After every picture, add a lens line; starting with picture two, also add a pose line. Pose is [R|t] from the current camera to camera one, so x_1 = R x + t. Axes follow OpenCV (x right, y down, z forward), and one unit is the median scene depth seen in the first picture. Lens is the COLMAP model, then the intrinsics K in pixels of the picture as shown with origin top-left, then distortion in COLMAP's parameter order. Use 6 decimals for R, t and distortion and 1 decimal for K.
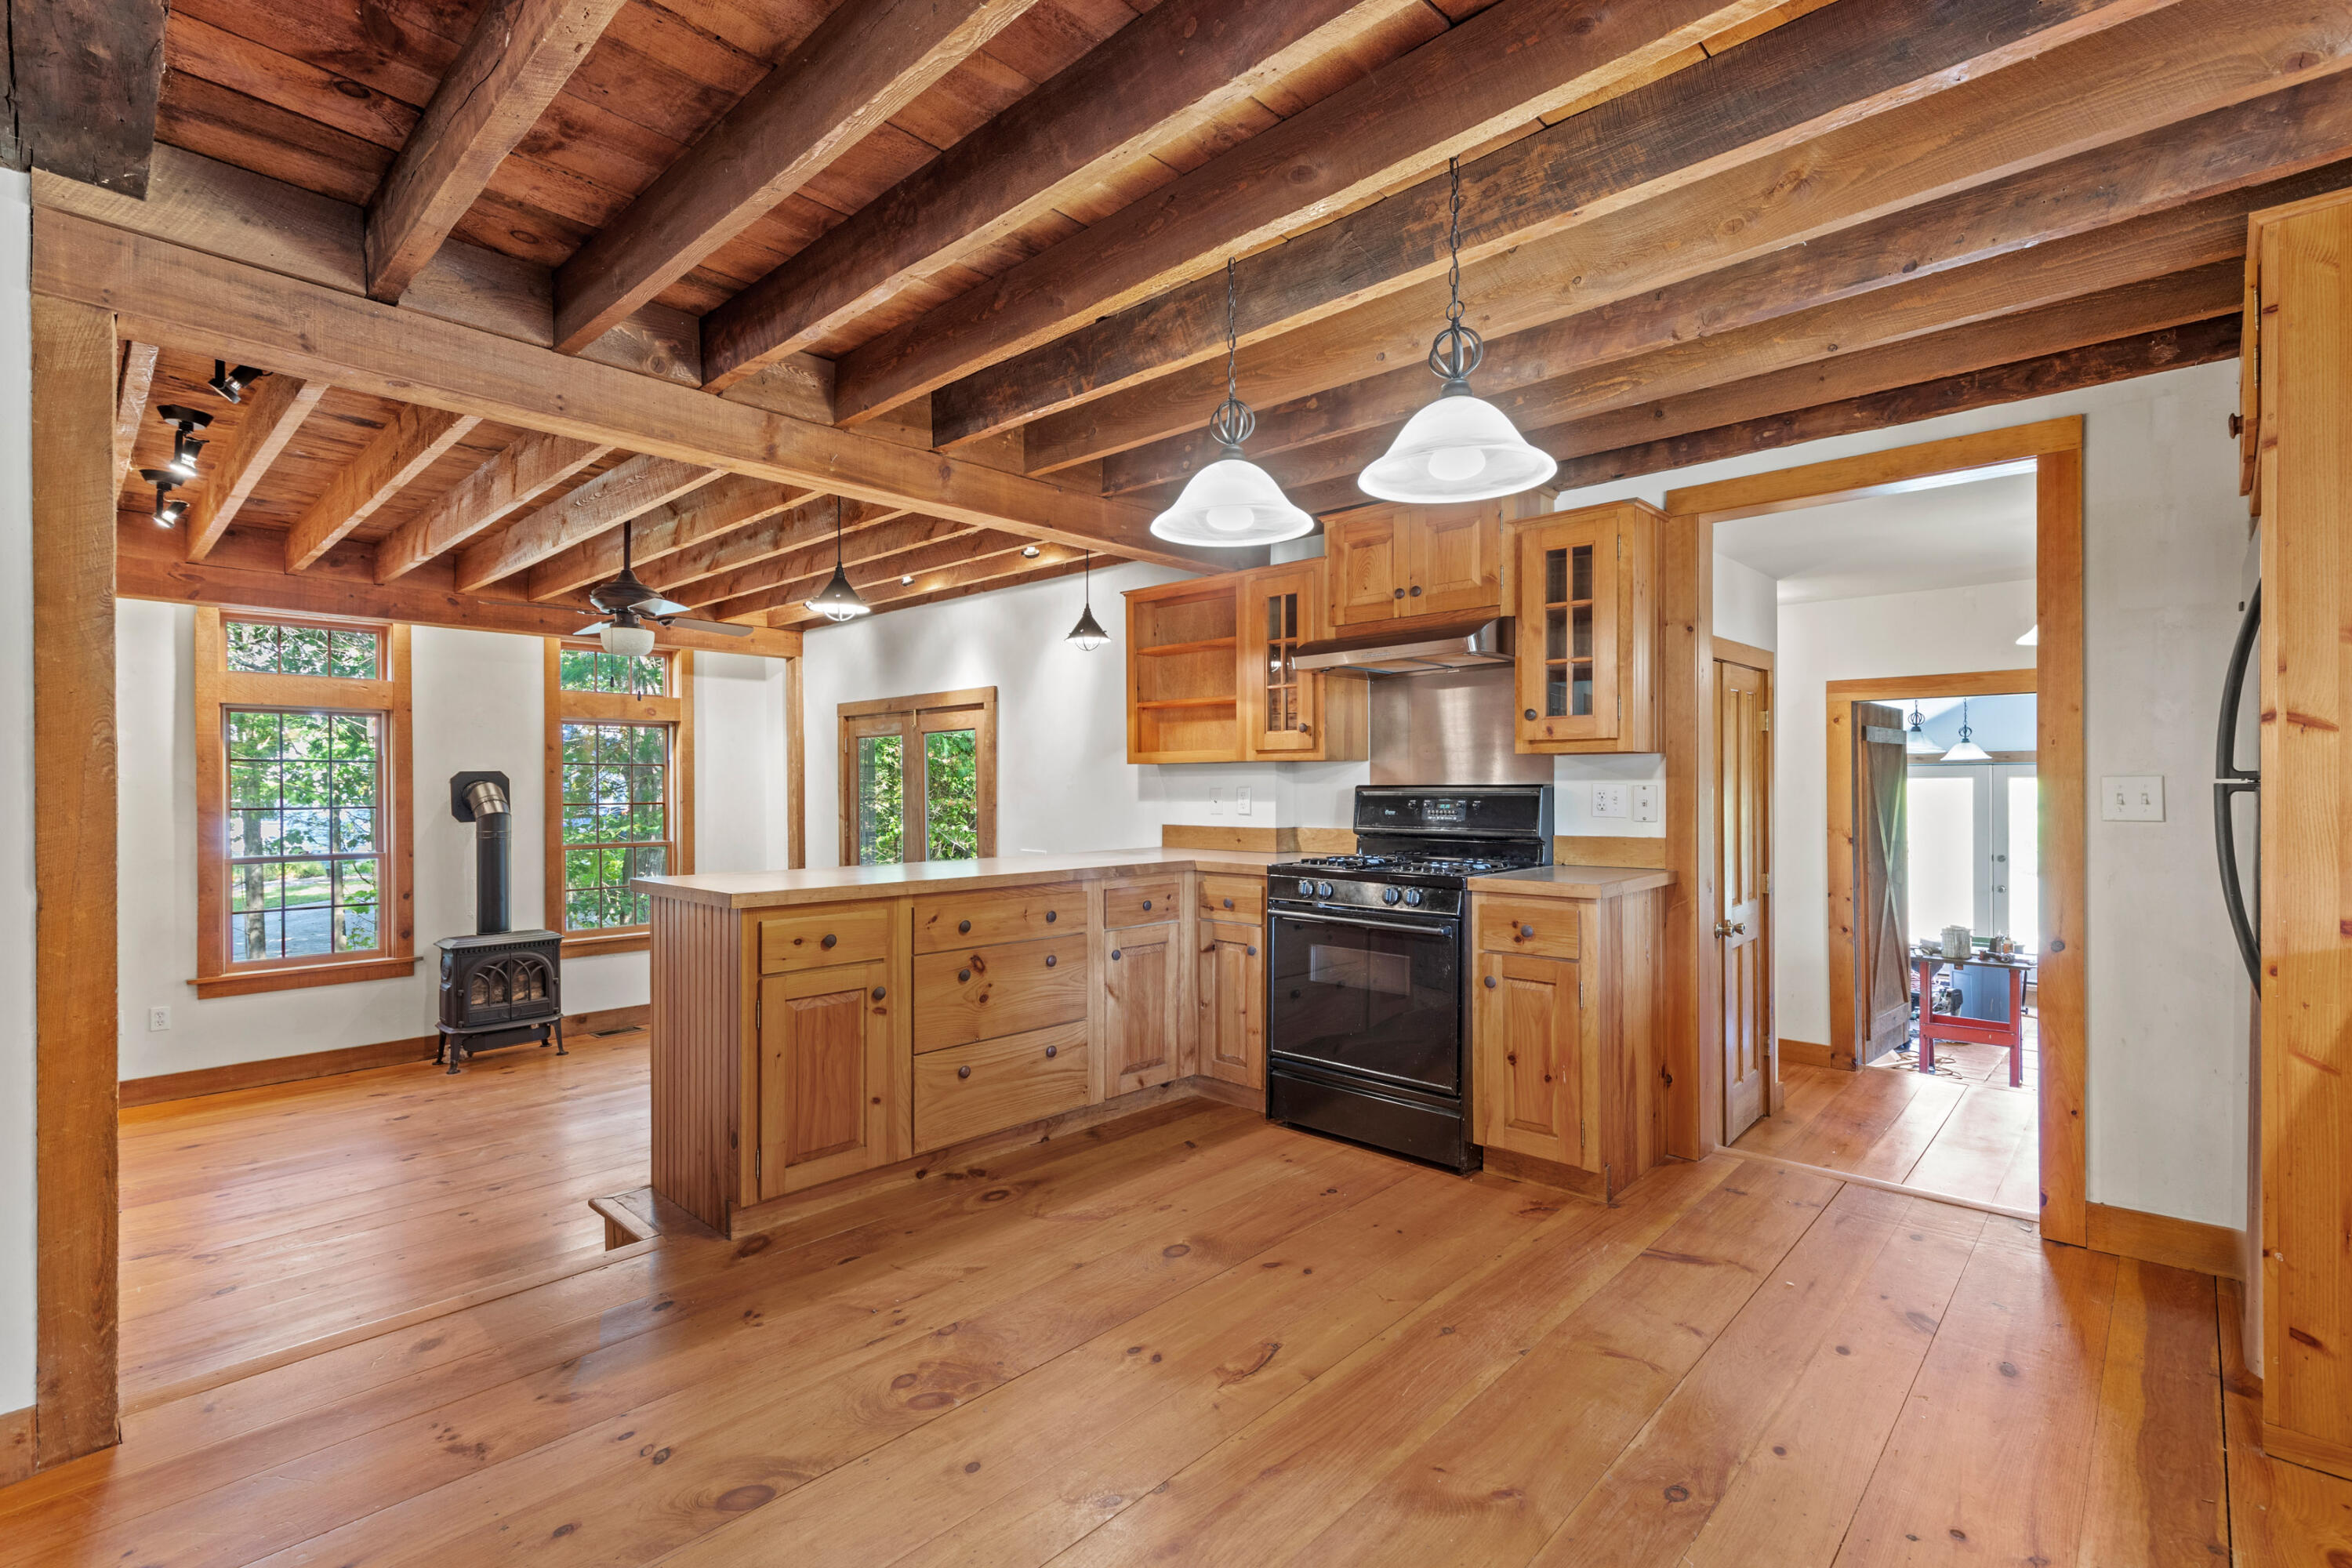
lens RADIAL K [[1068.2, 0, 1173.3], [0, 1068.2, 790.0], [0, 0, 1]] dist [0.020386, -0.000316]
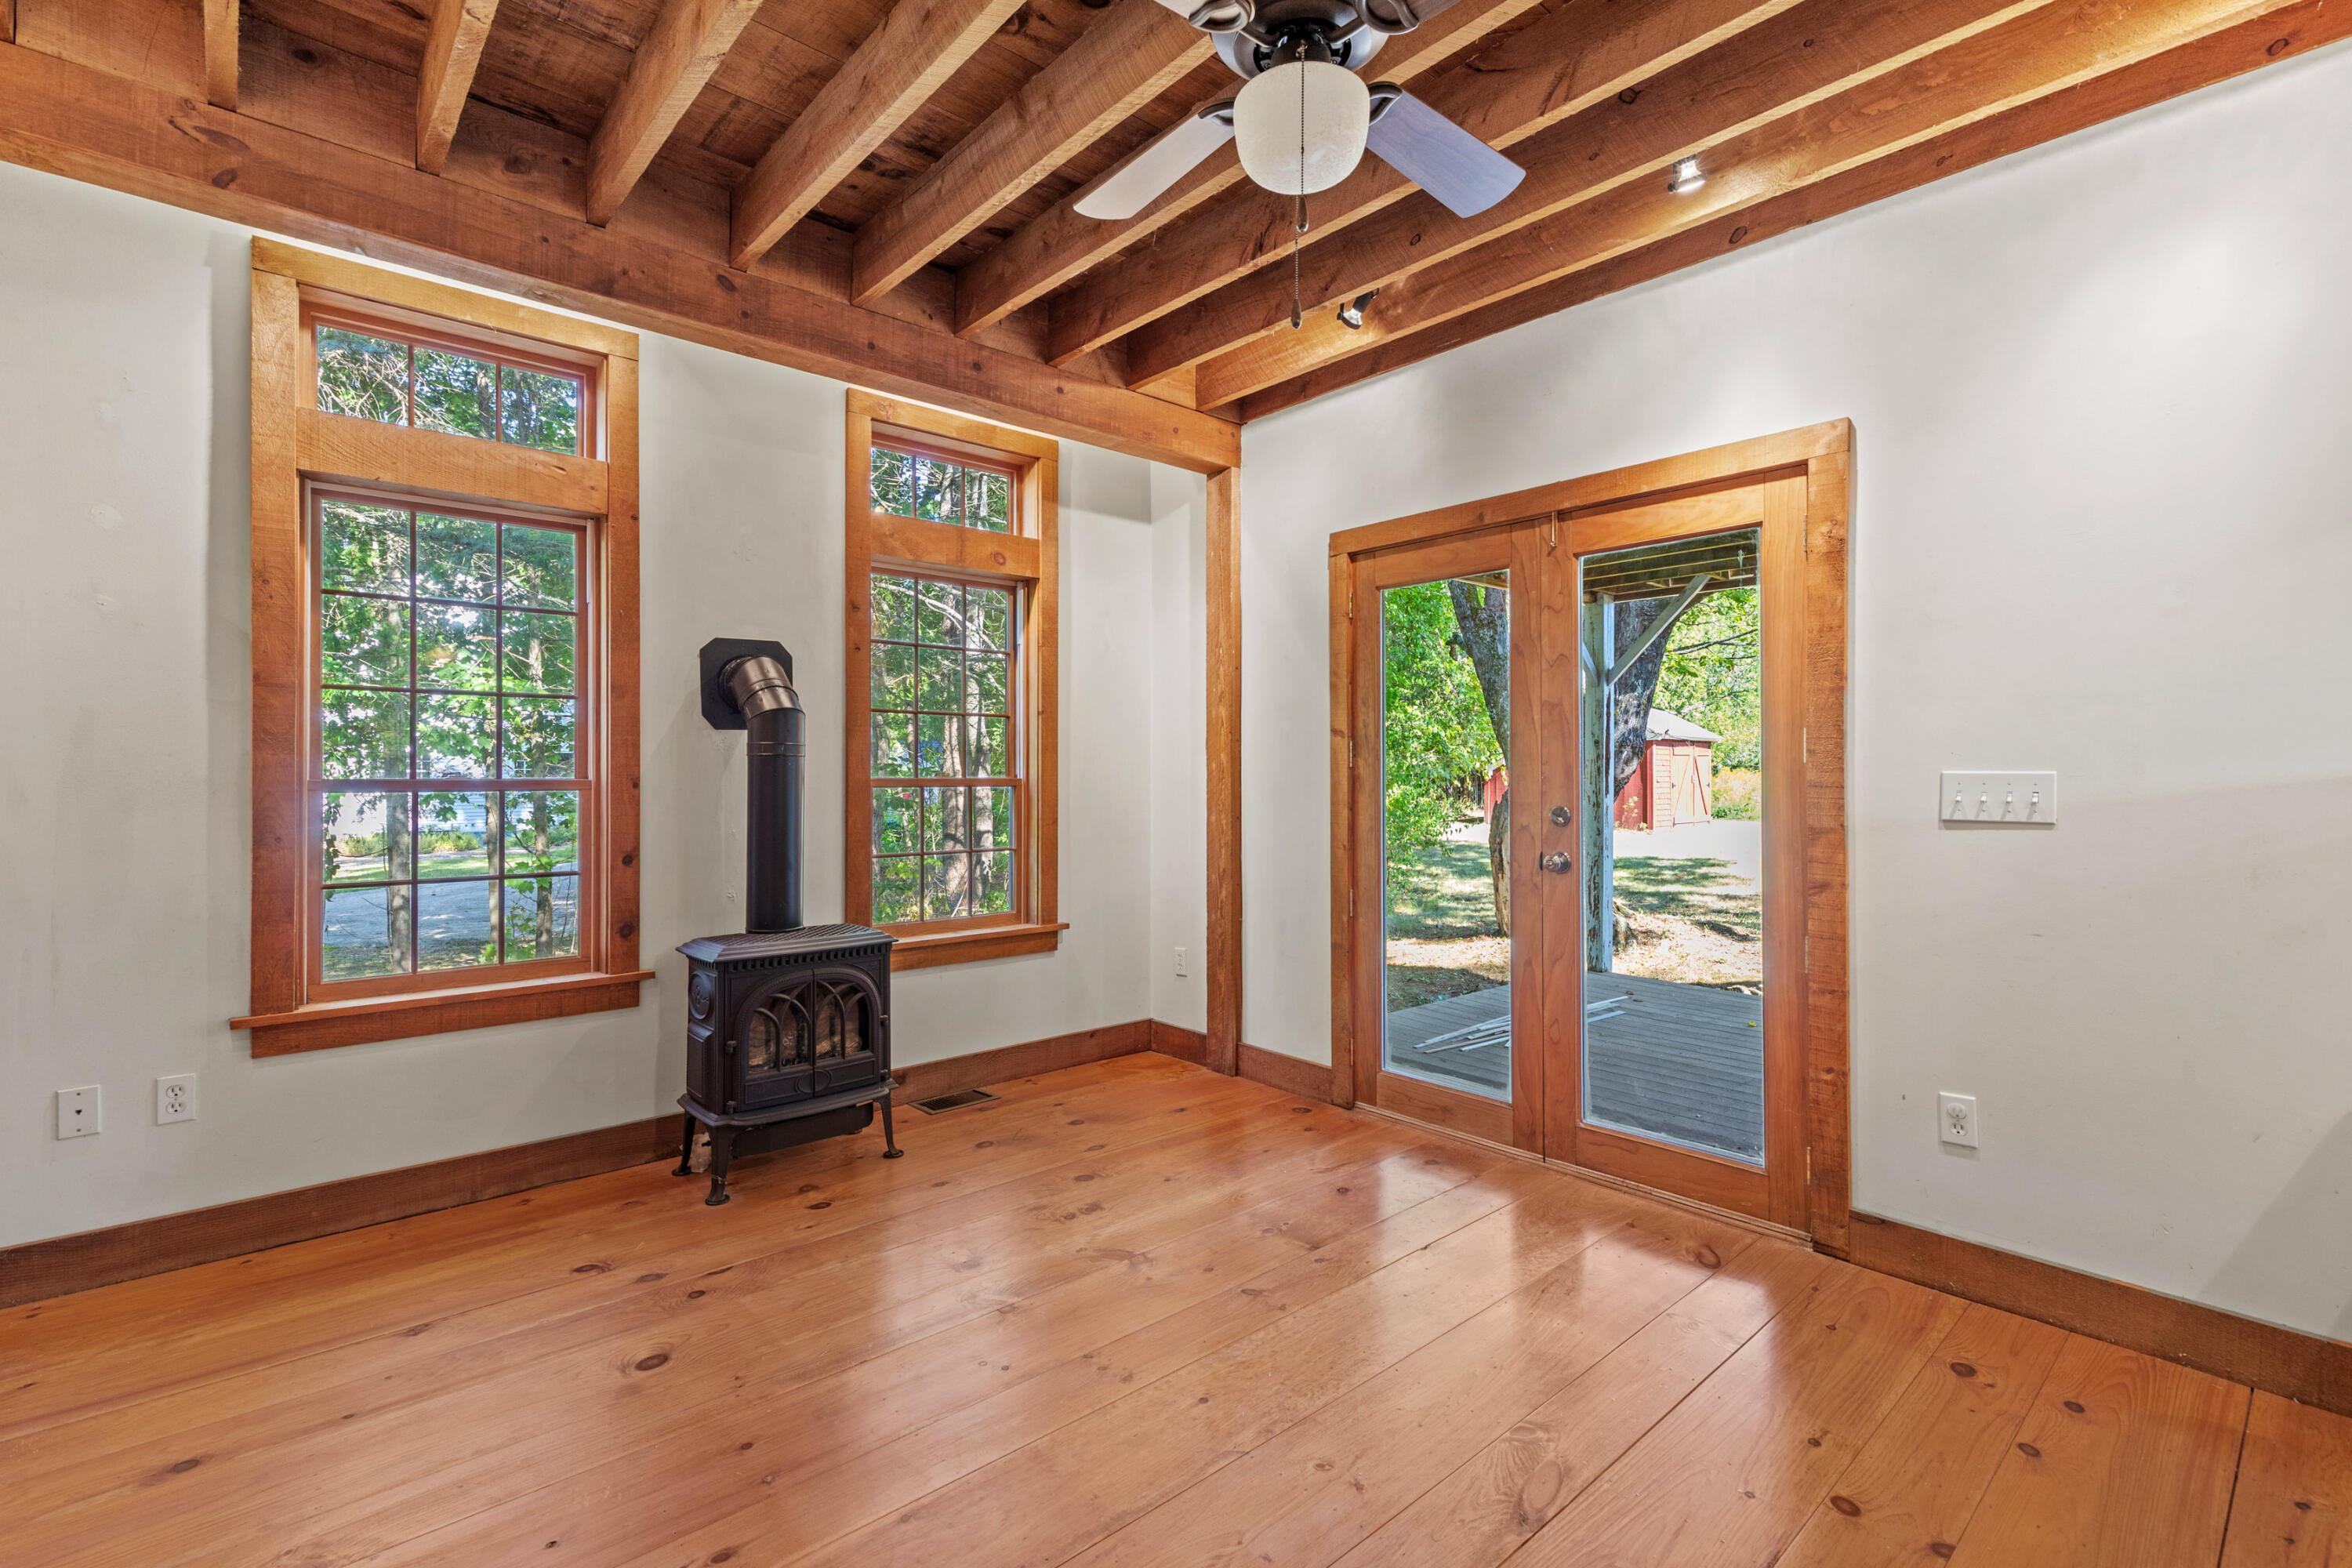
lens RADIAL K [[1068.2, 0, 1178.5], [0, 1068.2, 775.2], [0, 0, 1]] dist [0.020386, -0.000316]
pose [[0.996863, 0.005859, -0.078934, -0.392714], [-0.005987, 0.999981, -0.001387, 0.054981], [0.078924, 0.001855, 0.996879, 0.484346]]
